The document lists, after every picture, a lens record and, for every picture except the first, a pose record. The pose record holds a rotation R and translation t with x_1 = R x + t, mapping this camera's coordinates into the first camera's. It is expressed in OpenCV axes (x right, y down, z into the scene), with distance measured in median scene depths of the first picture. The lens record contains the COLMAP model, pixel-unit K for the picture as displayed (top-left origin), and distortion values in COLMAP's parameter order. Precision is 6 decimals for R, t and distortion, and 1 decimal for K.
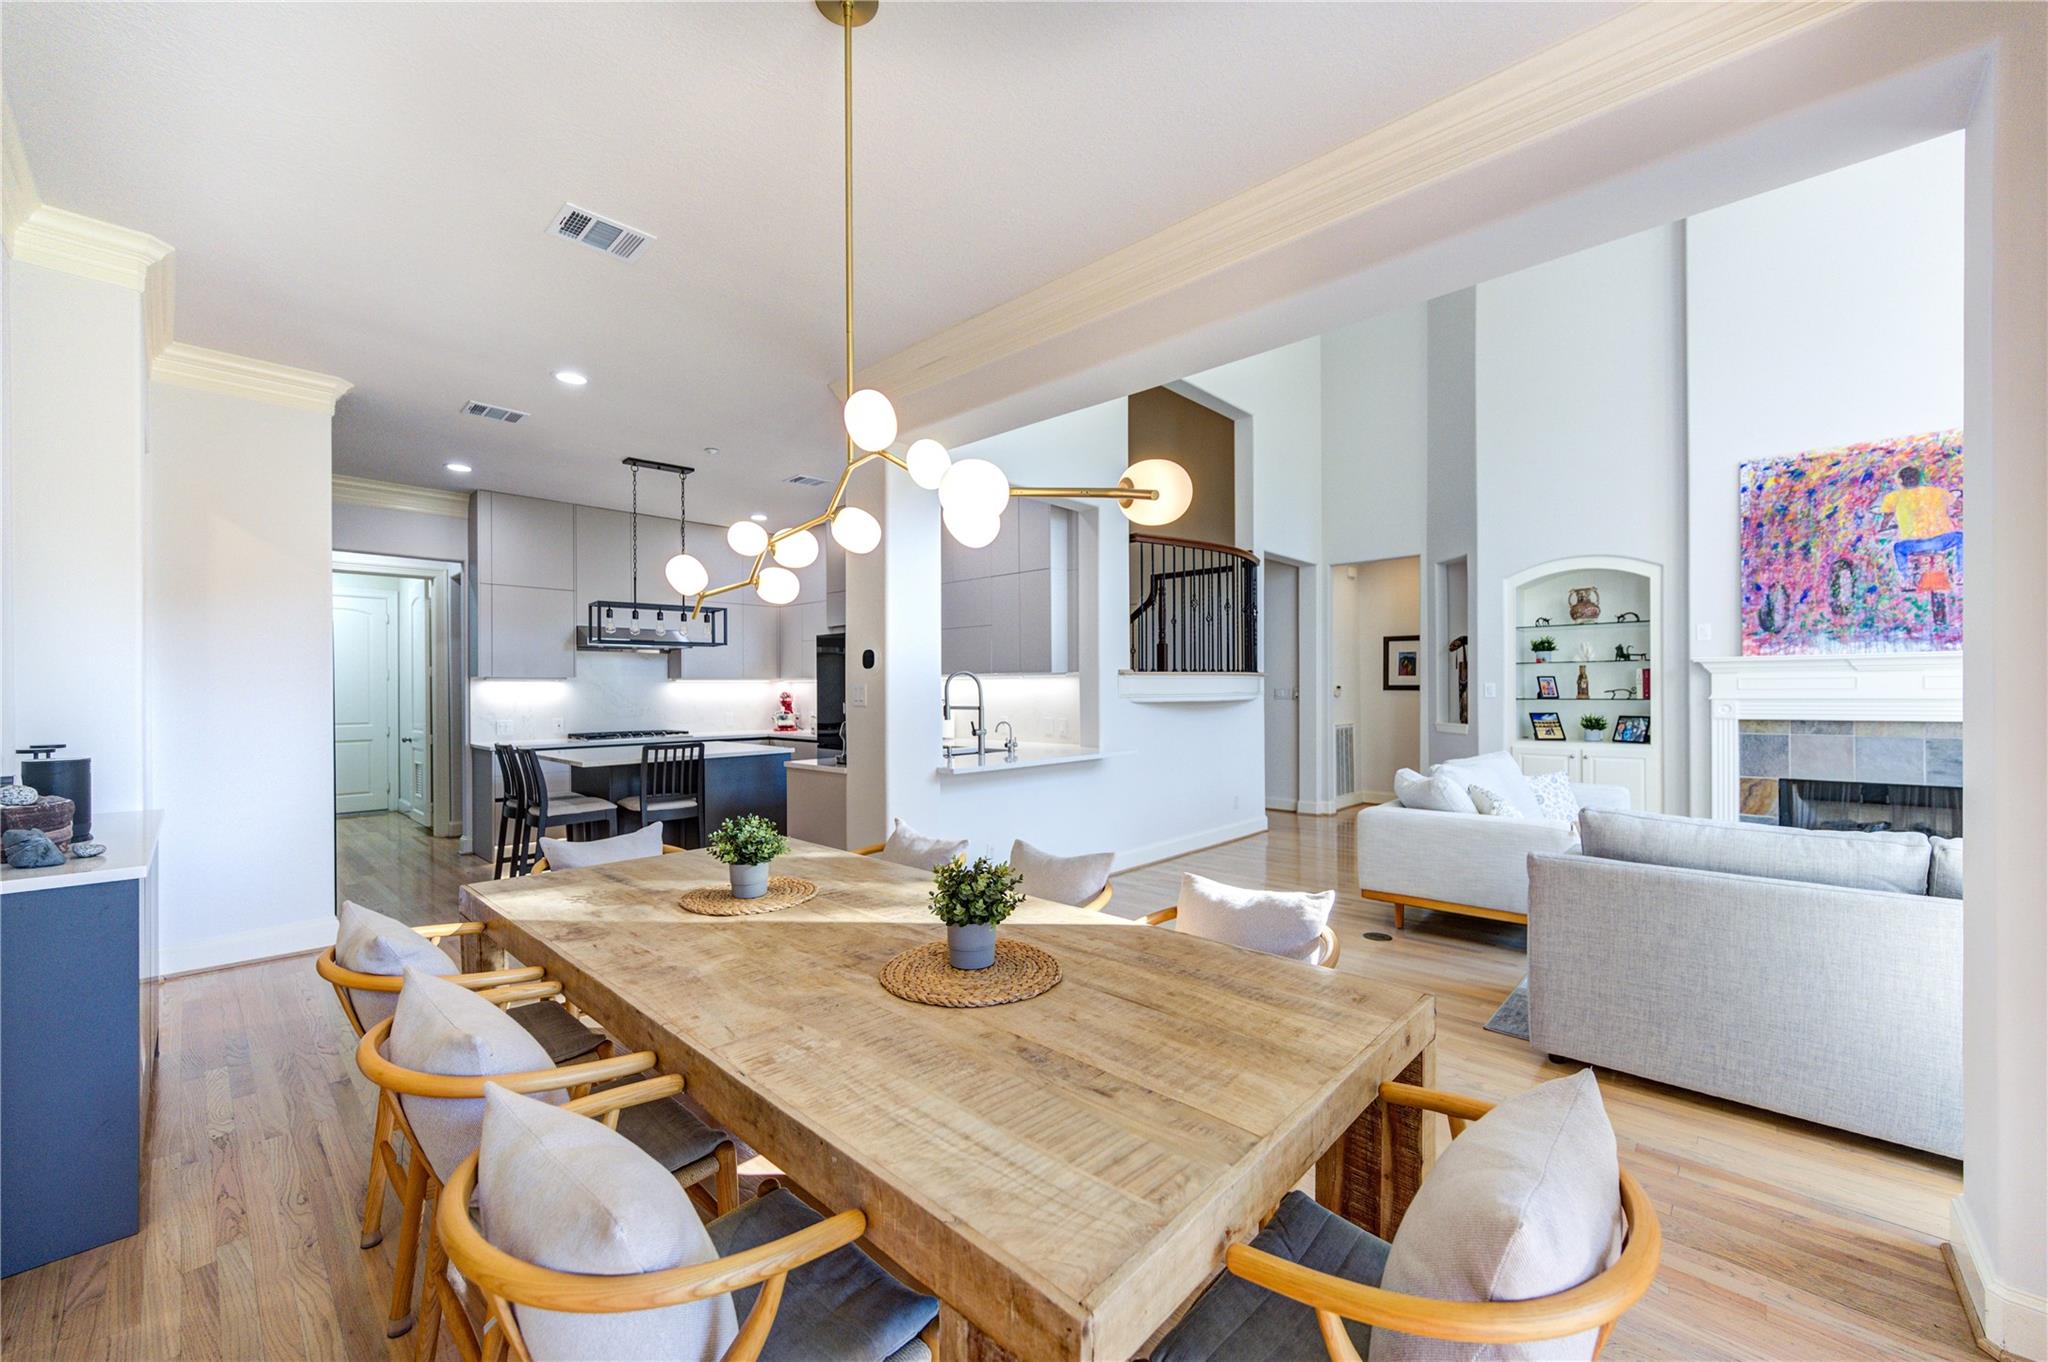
lens RADIAL K [[792.0, 0, 999.0], [0, 792.0, 693.0], [0, 0, 1]] dist [-0.000435, 0.000640]
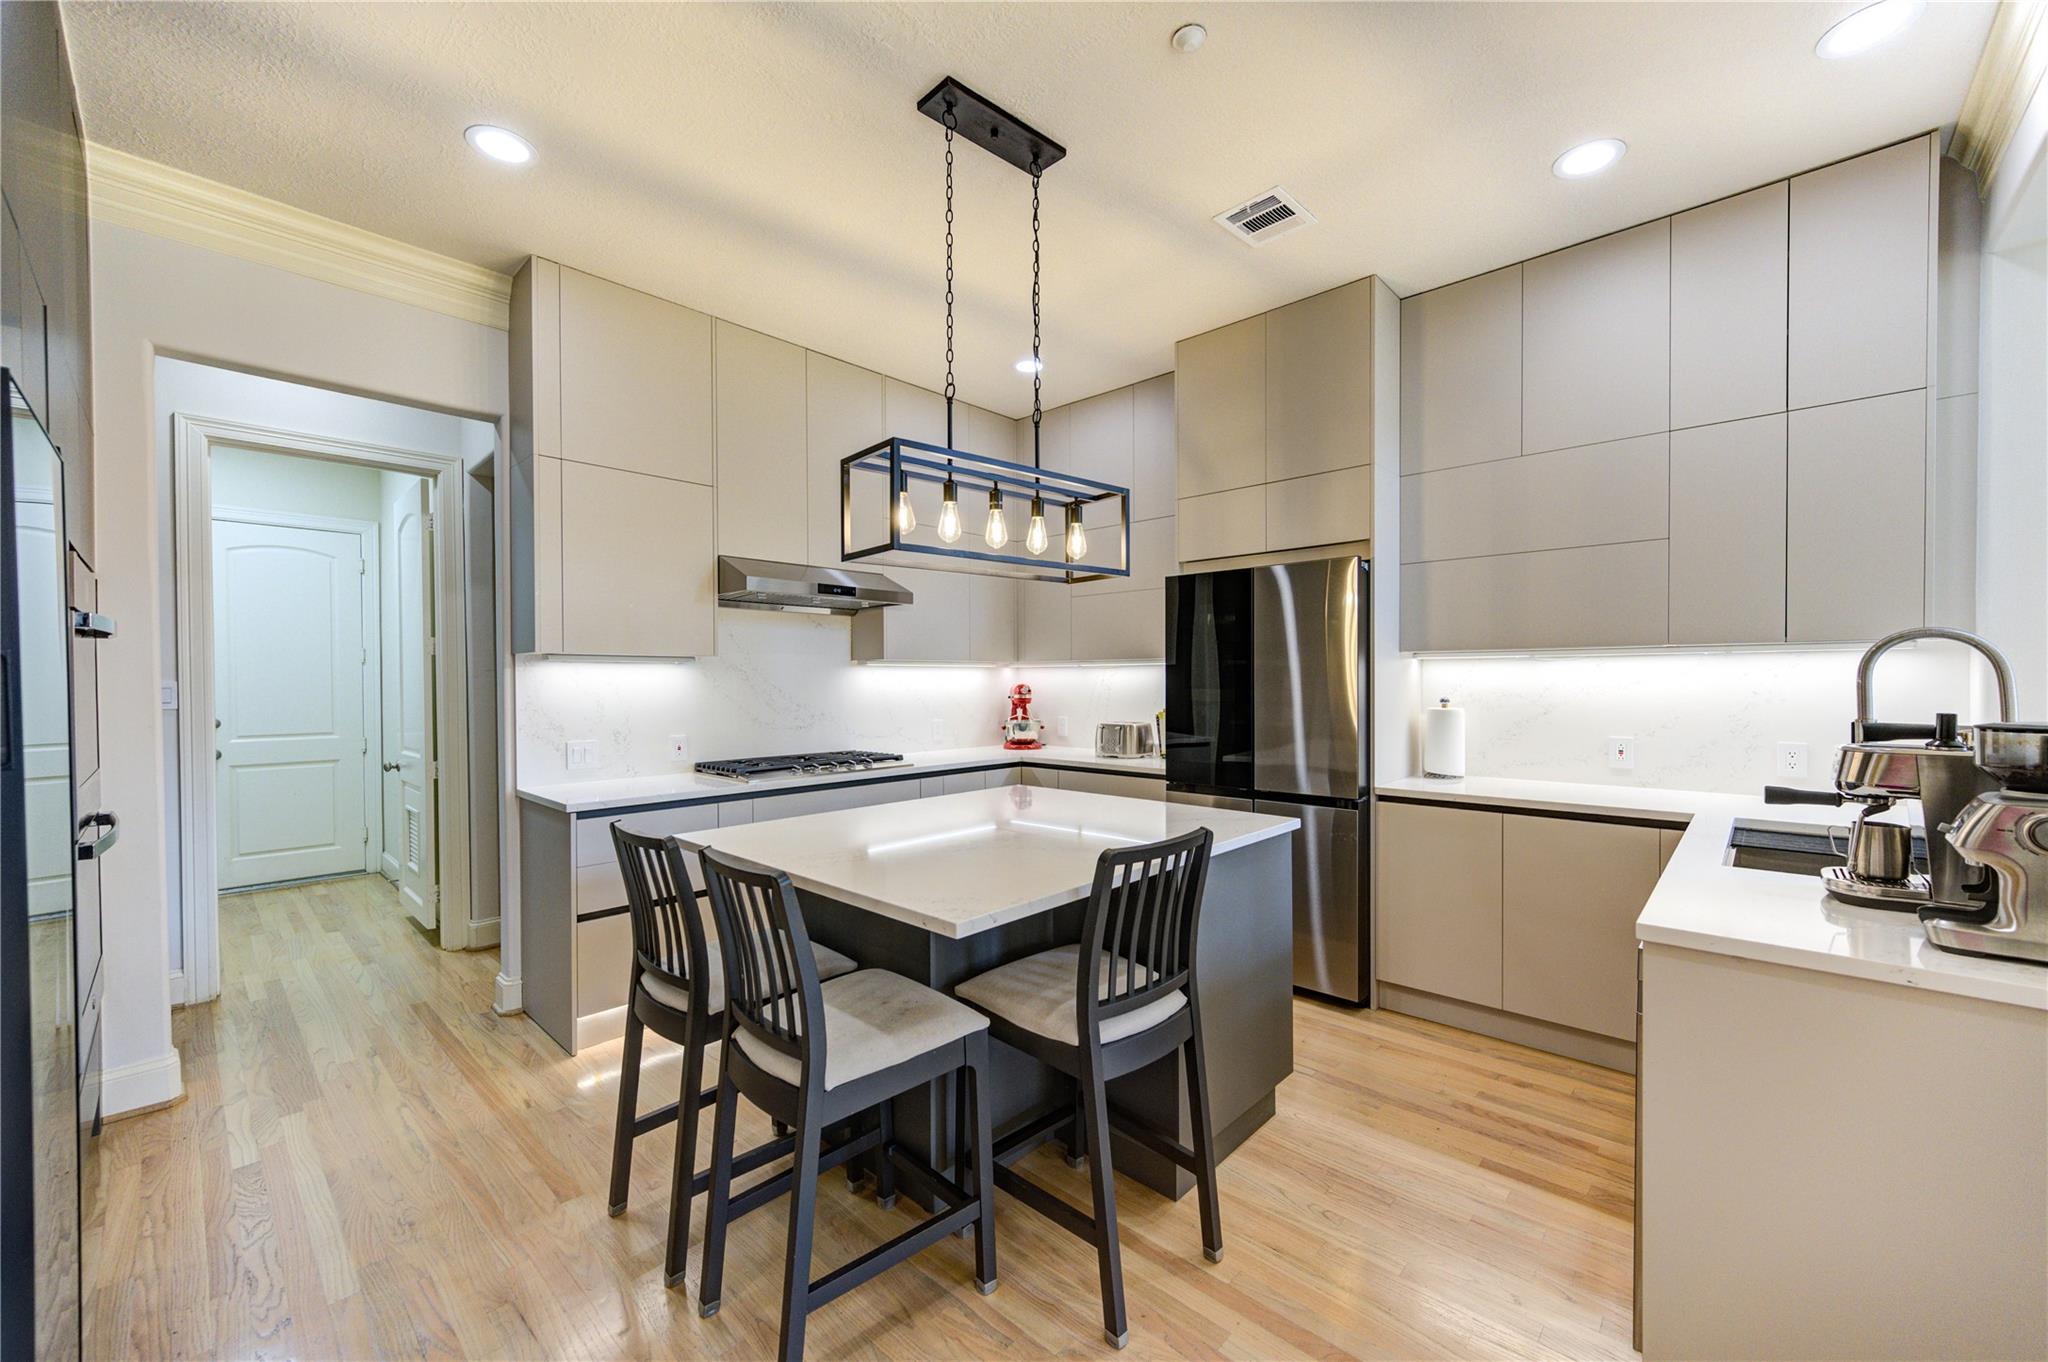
lens RADIAL K [[792.0, 0, 1016.4], [0, 792.0, 694.1], [0, 0, 1]] dist [-0.000435, 0.000640]
pose [[0.999897, 0.001177, 0.014312, -0.327535], [-0.001384, 0.999895, 0.014428, -0.002533], [-0.014294, -0.014446, 0.999793, 0.453592]]
